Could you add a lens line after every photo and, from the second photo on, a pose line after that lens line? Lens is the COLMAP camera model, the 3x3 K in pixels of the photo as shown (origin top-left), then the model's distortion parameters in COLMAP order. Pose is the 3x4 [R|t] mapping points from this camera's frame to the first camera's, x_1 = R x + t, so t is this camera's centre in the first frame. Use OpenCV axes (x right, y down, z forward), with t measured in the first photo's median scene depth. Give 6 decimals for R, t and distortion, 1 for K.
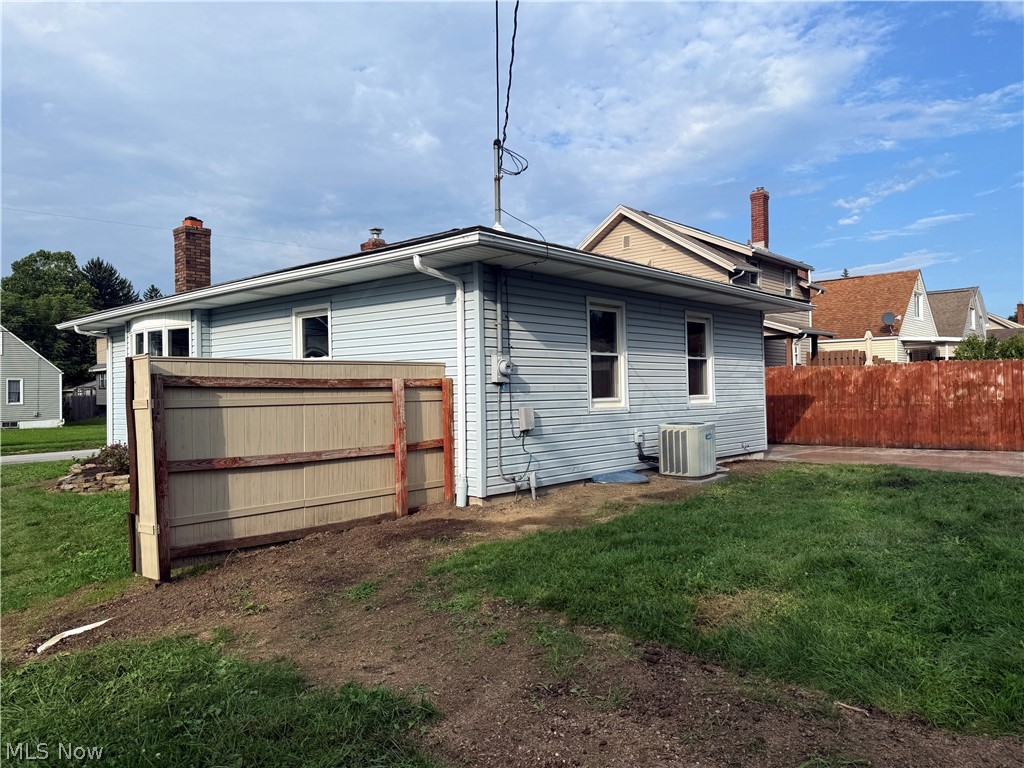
lens RADIAL K [[719.9, 0, 519.7], [0, 719.9, 382.3], [0, 0, 1]] dist [0.122362, -0.202645]
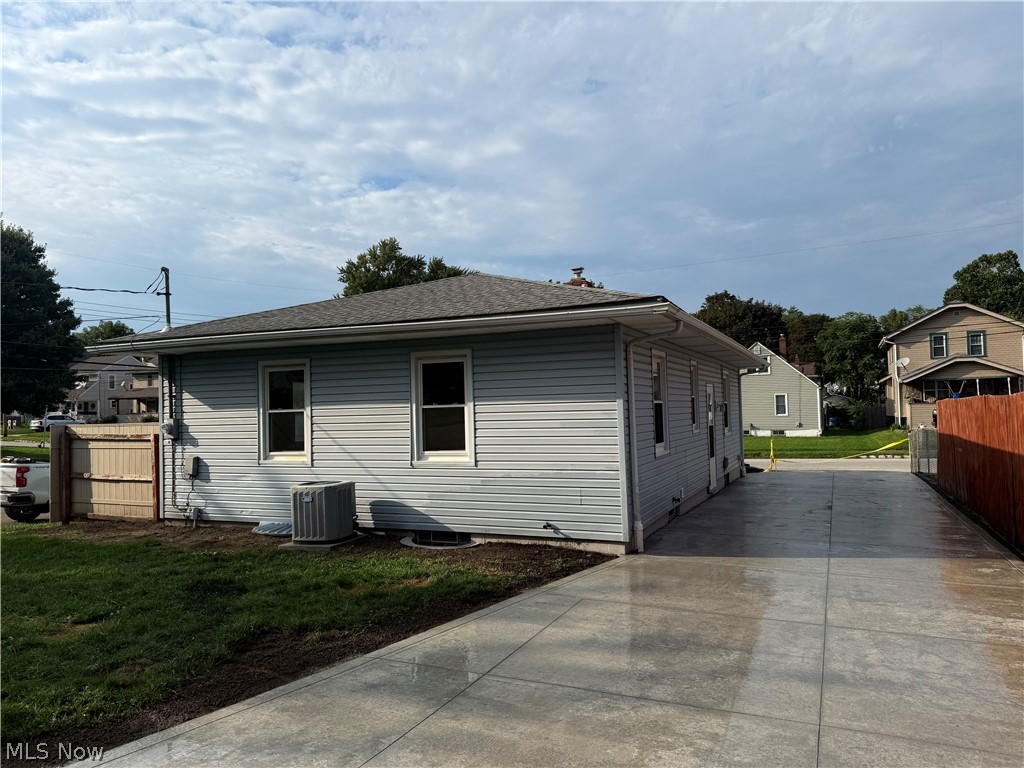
lens RADIAL K [[719.9, 0, 519.7], [0, 719.9, 382.3], [0, 0, 1]] dist [0.122362, -0.202645]
pose [[0.302465, -0.027920, -0.952751, 1.355041], [0.028893, 0.999380, -0.020113, -0.053301], [0.952722, -0.021445, 0.303084, 1.075630]]
